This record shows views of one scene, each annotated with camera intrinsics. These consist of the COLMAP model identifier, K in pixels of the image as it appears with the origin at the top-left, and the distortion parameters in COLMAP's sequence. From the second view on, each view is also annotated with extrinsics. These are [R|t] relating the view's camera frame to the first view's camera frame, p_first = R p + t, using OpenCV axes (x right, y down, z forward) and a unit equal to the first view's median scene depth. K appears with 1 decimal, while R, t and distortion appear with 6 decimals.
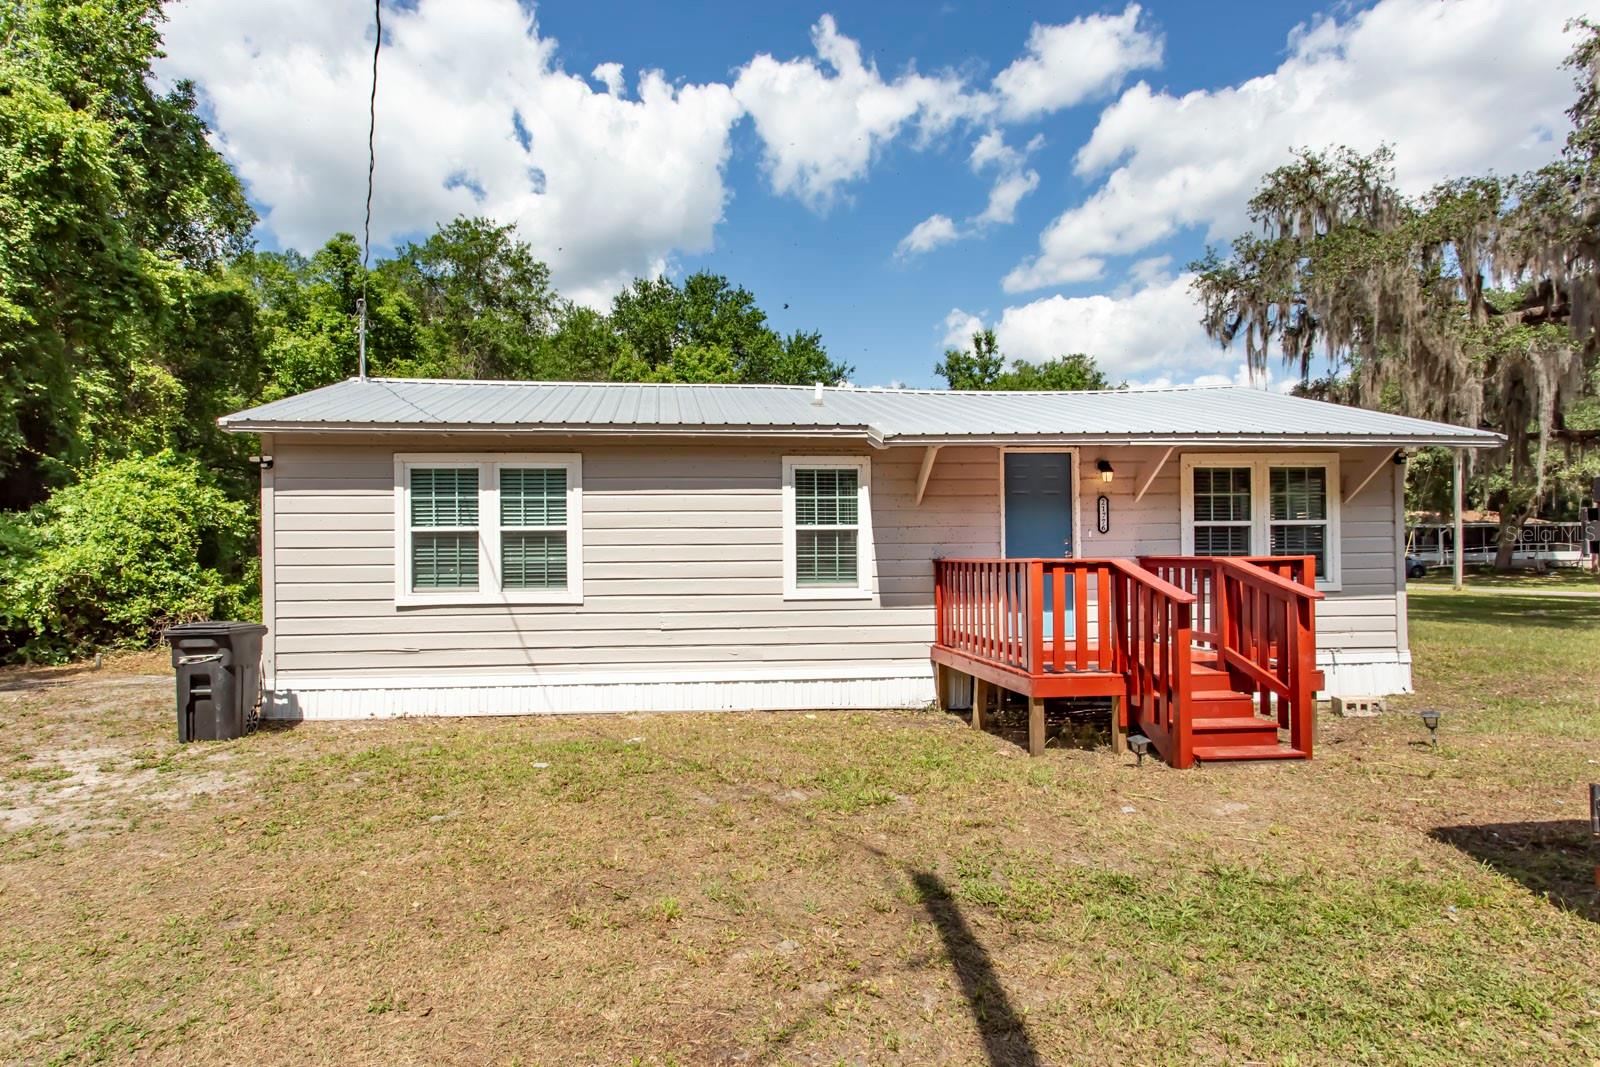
lens RADIAL K [[774.5, 0, 826.3], [0, 774.5, 539.9], [0, 0, 1]] dist [0.008429, 0.000039]
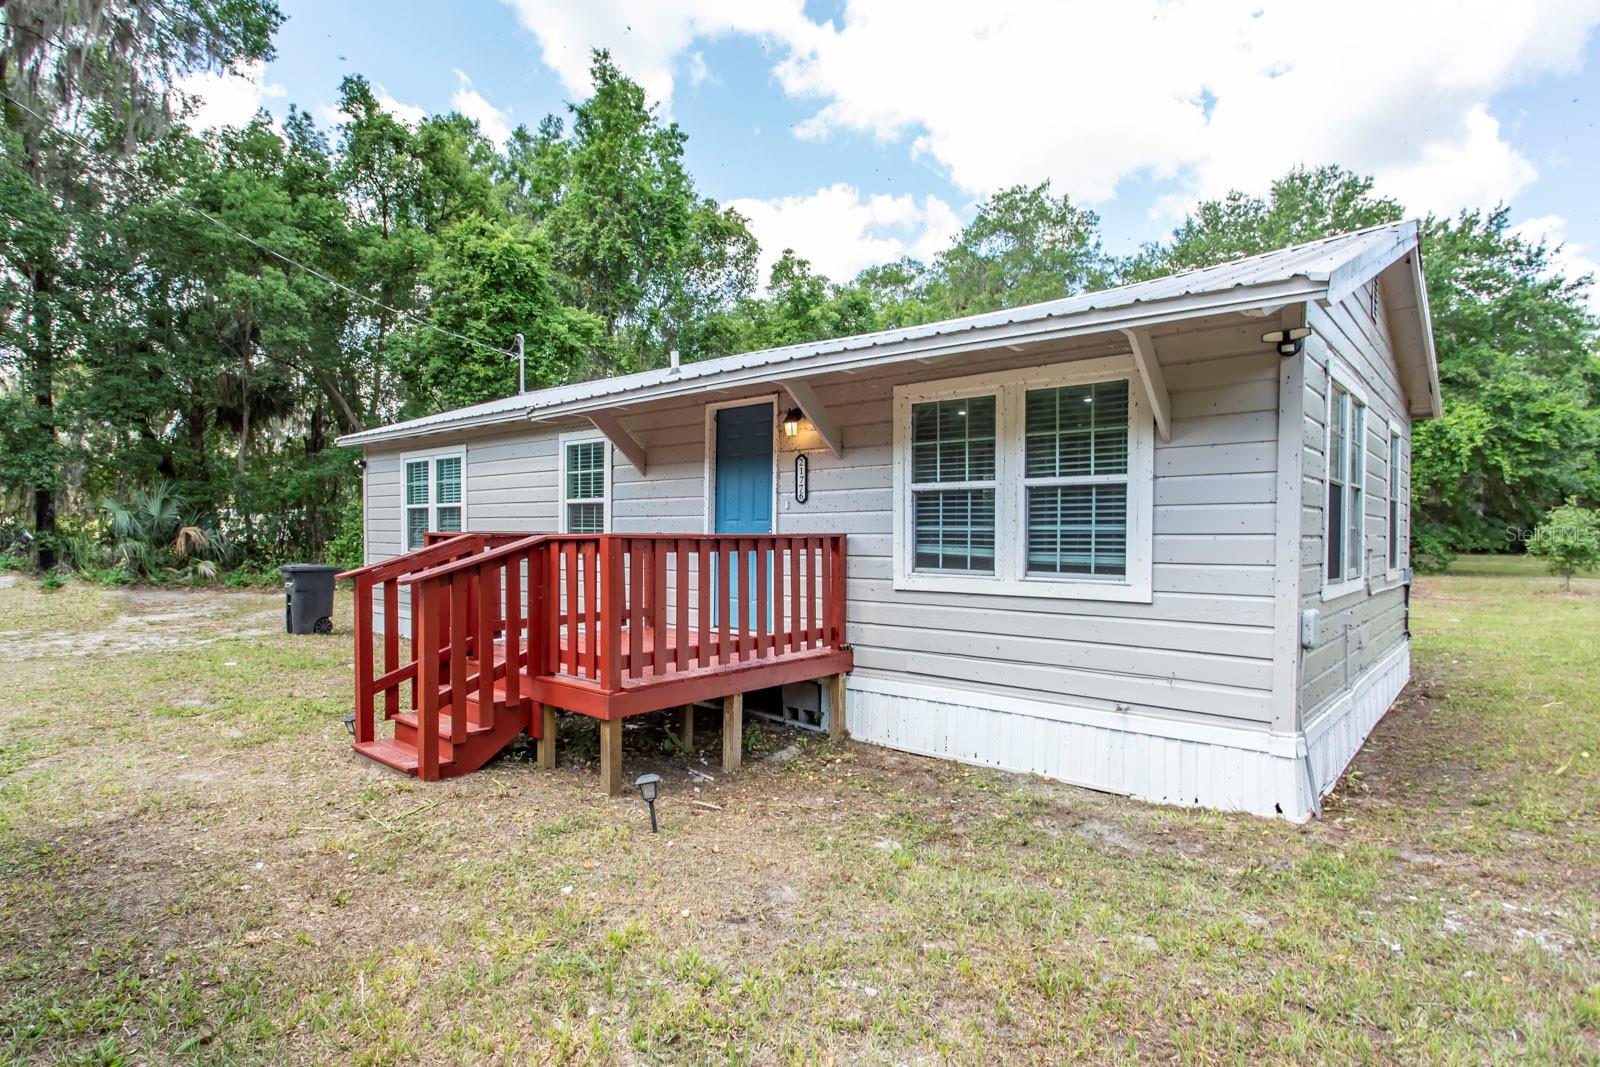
lens RADIAL K [[831.2, 0, 800.0], [0, 831.2, 533.5], [0, 0, 1]] dist [0.000867, 0.000586]
pose [[0.695153, 0.014803, -0.718710, 0.419420], [0.004226, 0.999687, 0.024678, 0.000474], [0.718850, -0.020193, 0.694872, 0.191329]]
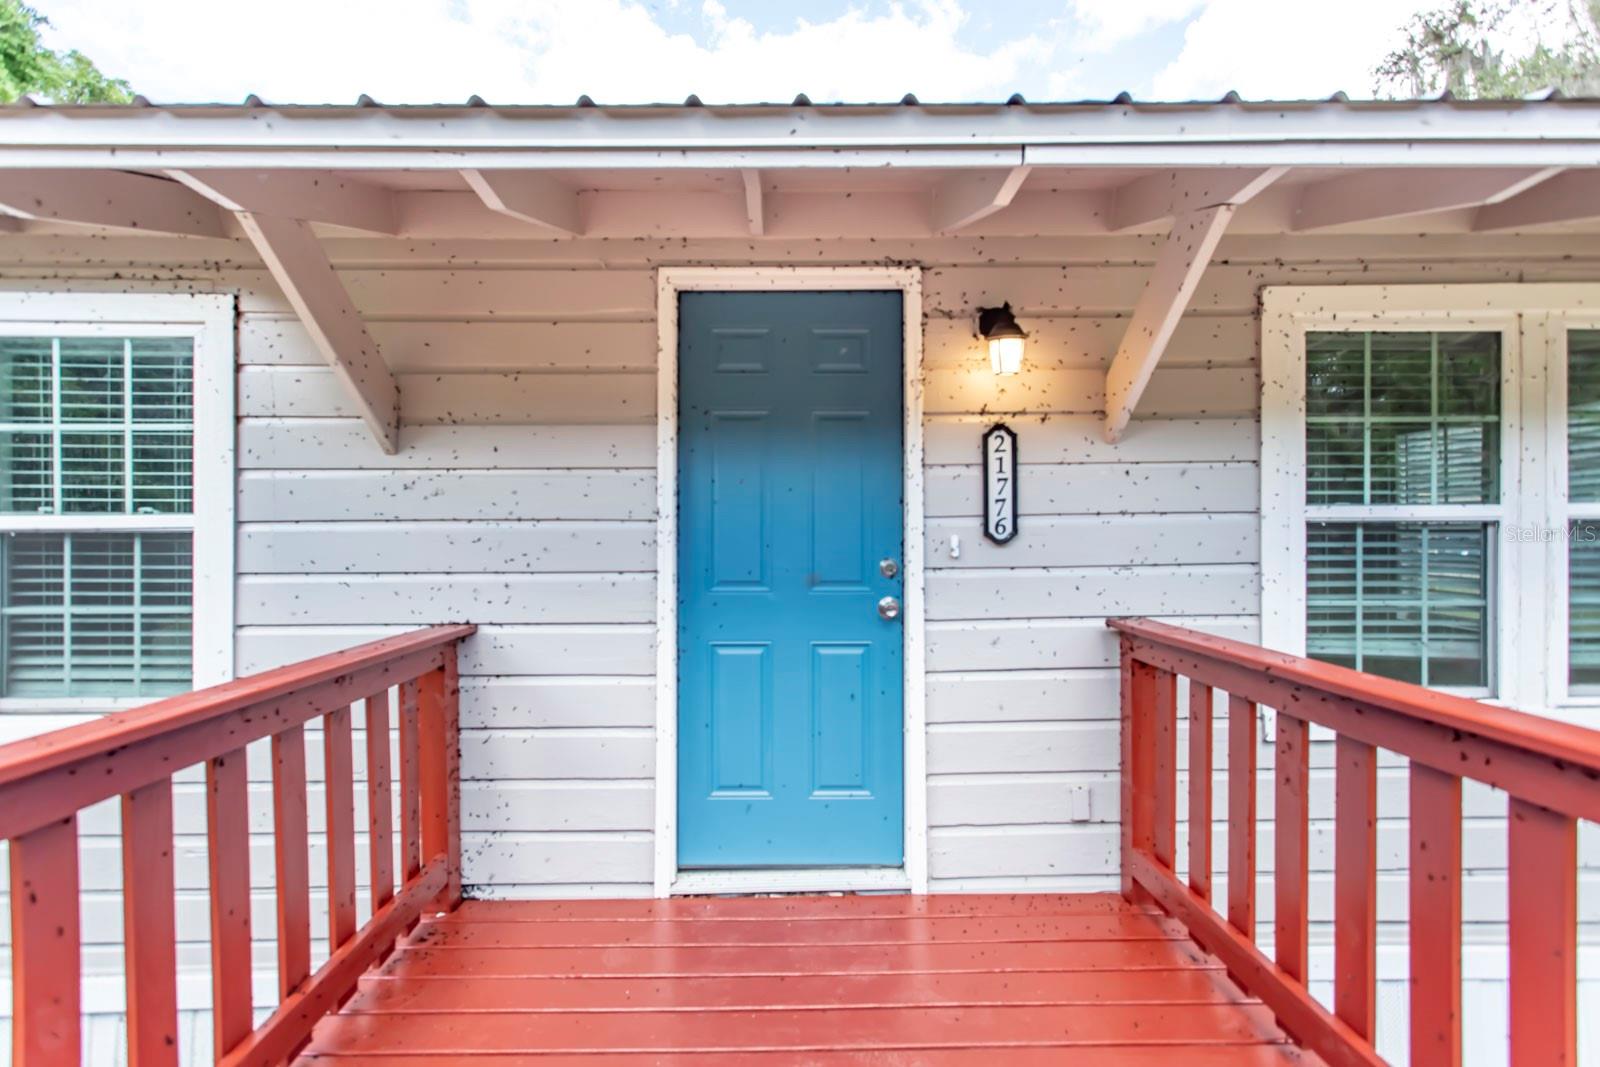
lens RADIAL K [[774.5, 0, 826.3], [0, 774.5, 539.9], [0, 0, 1]] dist [0.008429, 0.000039]
pose [[0.996504, 0.005690, -0.083355, 0.139096], [-0.004220, 0.999833, 0.017808, -0.006714], [0.083442, -0.017394, 0.996361, 0.303828]]
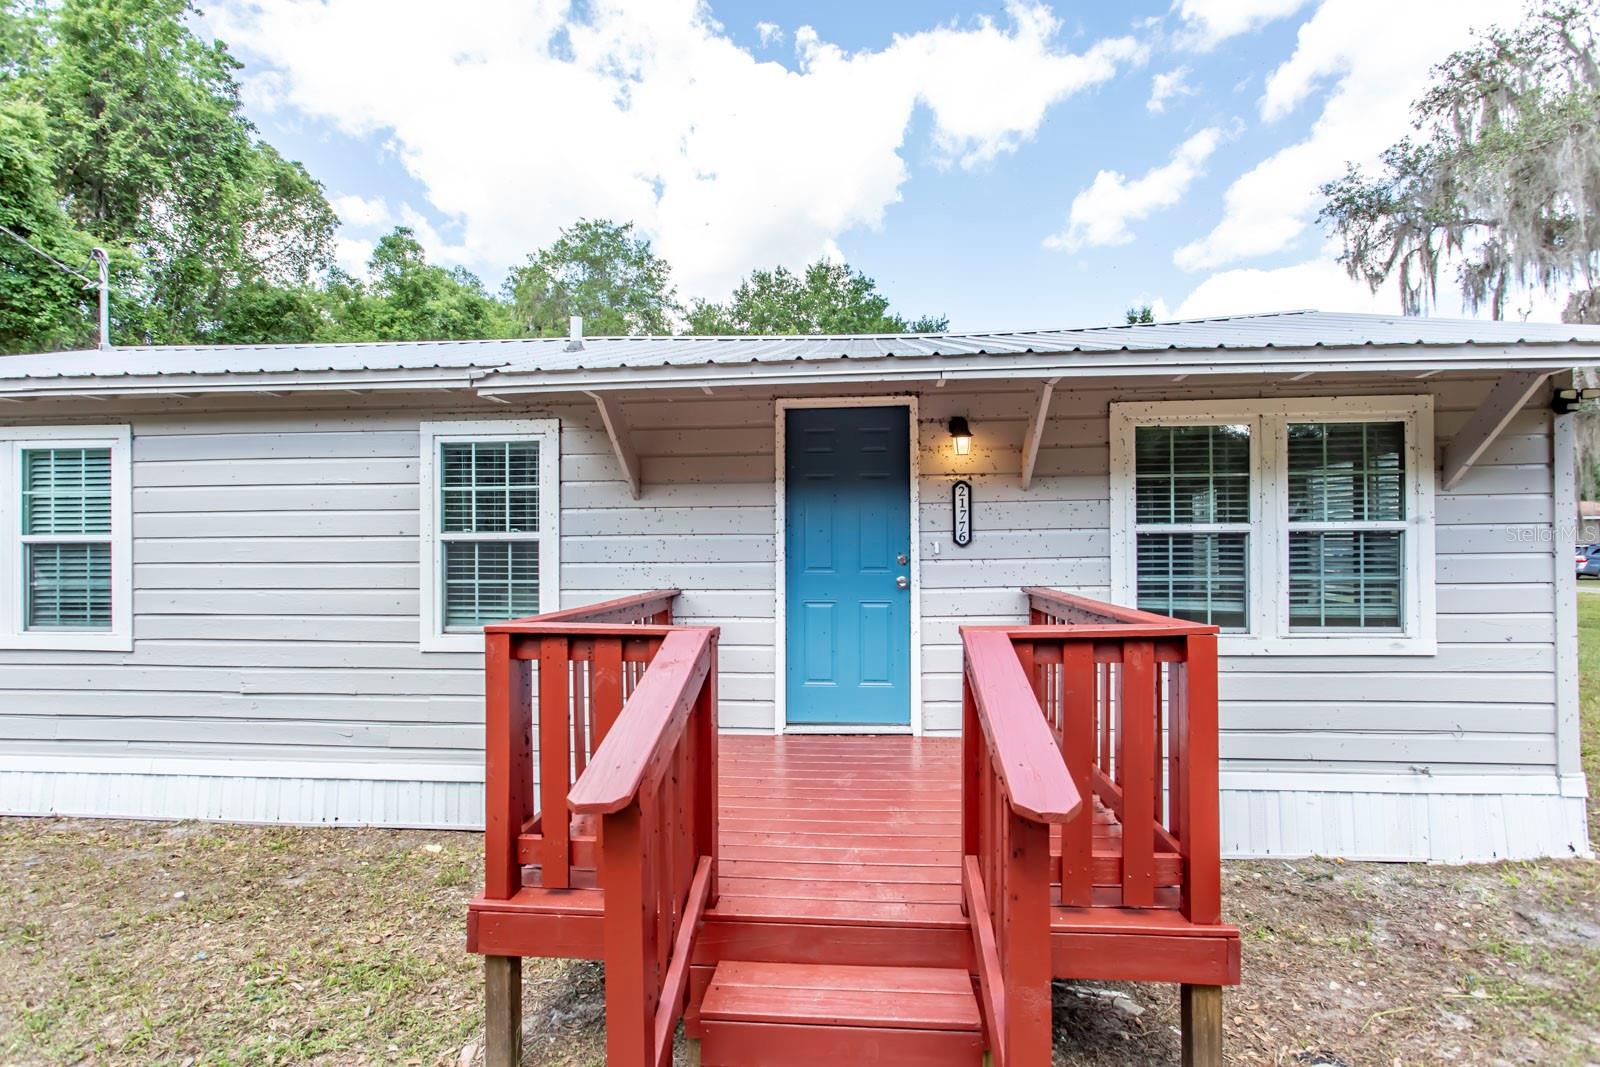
lens RADIAL K [[770.6, 0, 846.8], [0, 770.6, 535.3], [0, 0, 1]] dist [-0.000935, 0.001000]
pose [[0.984631, 0.000599, -0.174647, 0.165593], [-0.000103, 0.999996, 0.002846, -0.007994], [0.174648, -0.002784, 0.984627, 0.190976]]
